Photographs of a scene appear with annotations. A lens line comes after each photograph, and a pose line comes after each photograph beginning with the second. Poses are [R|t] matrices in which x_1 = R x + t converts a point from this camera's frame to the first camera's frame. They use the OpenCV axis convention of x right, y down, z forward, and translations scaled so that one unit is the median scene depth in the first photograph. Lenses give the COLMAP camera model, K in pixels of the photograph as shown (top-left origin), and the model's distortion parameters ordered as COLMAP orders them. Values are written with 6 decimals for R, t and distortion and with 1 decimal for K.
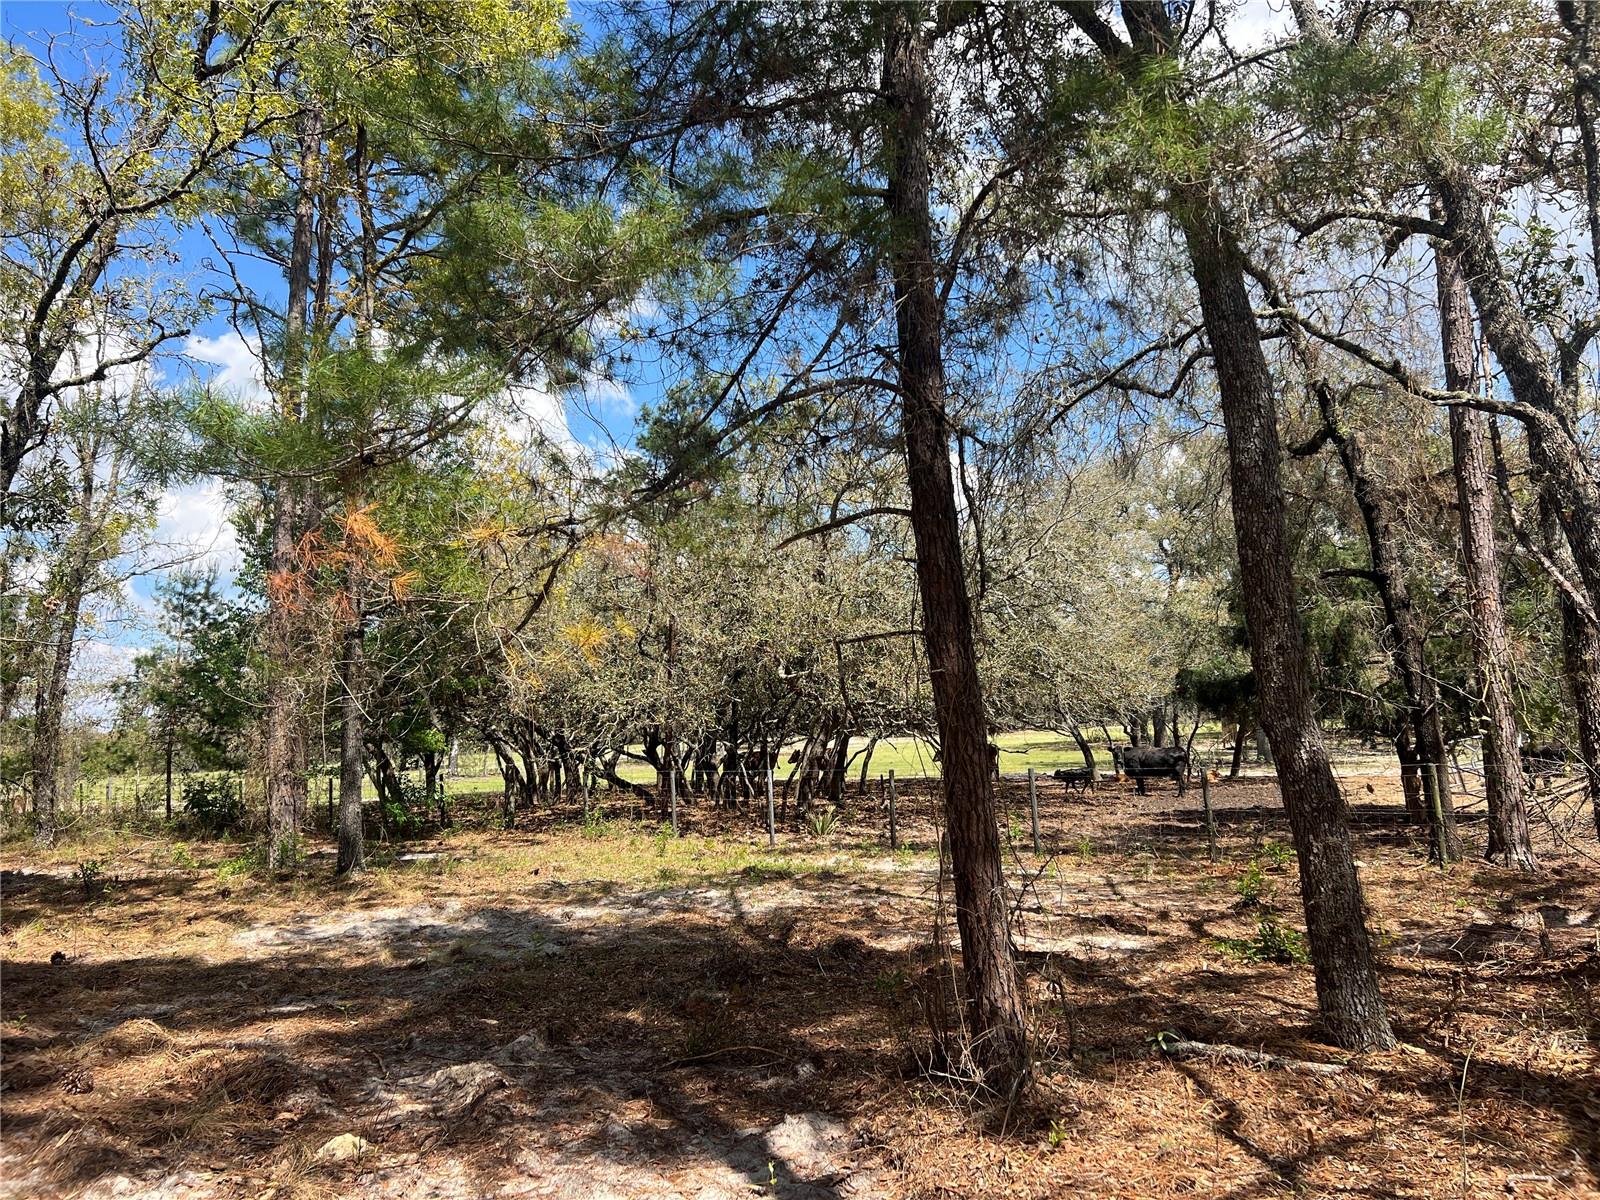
lens RADIAL K [[1214.3, 0, 824.9], [0, 1214.3, 602.0], [0, 0, 1]] dist [0.087426, -0.109746]
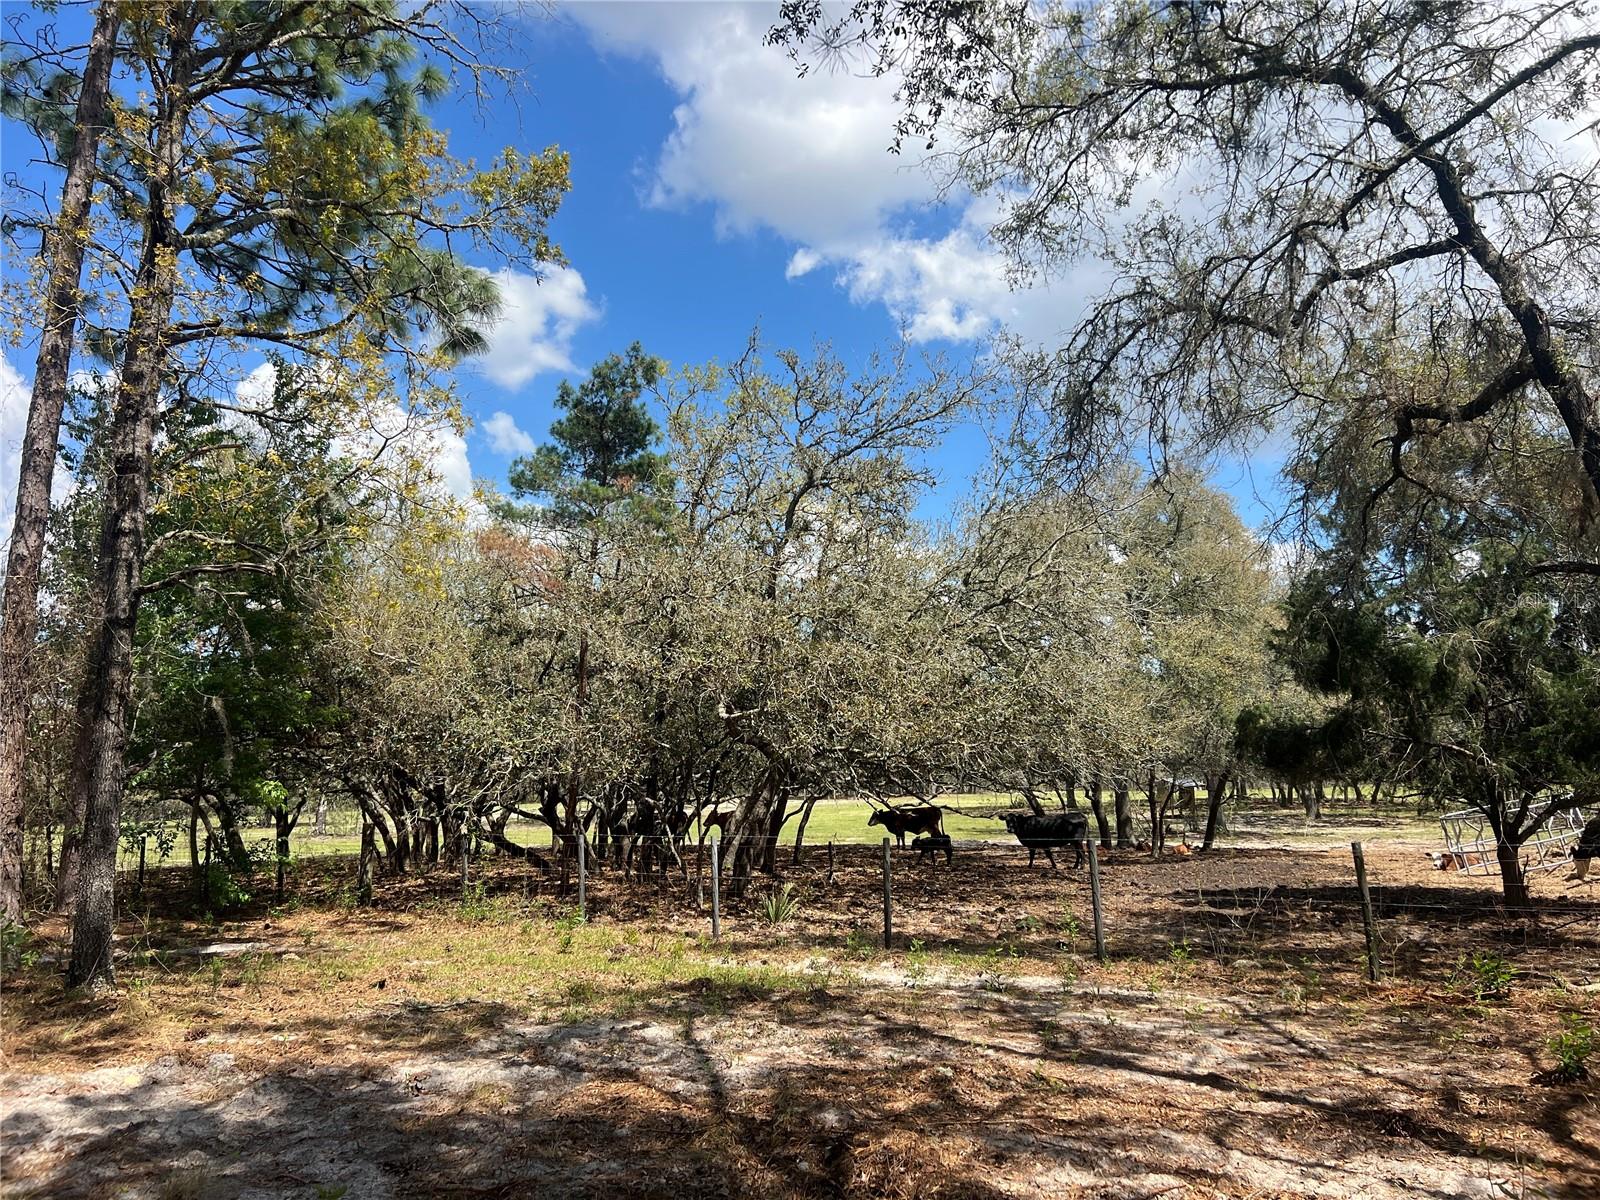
lens RADIAL K [[1206.6, 0, 820.6], [0, 1206.6, 554.5], [0, 0, 1]] dist [0.030015, -0.003362]
pose [[0.996496, 0.032769, 0.076960, -0.033237], [-0.025669, 0.995474, -0.091504, 0.024518], [-0.079610, 0.089207, 0.992826, 0.180554]]
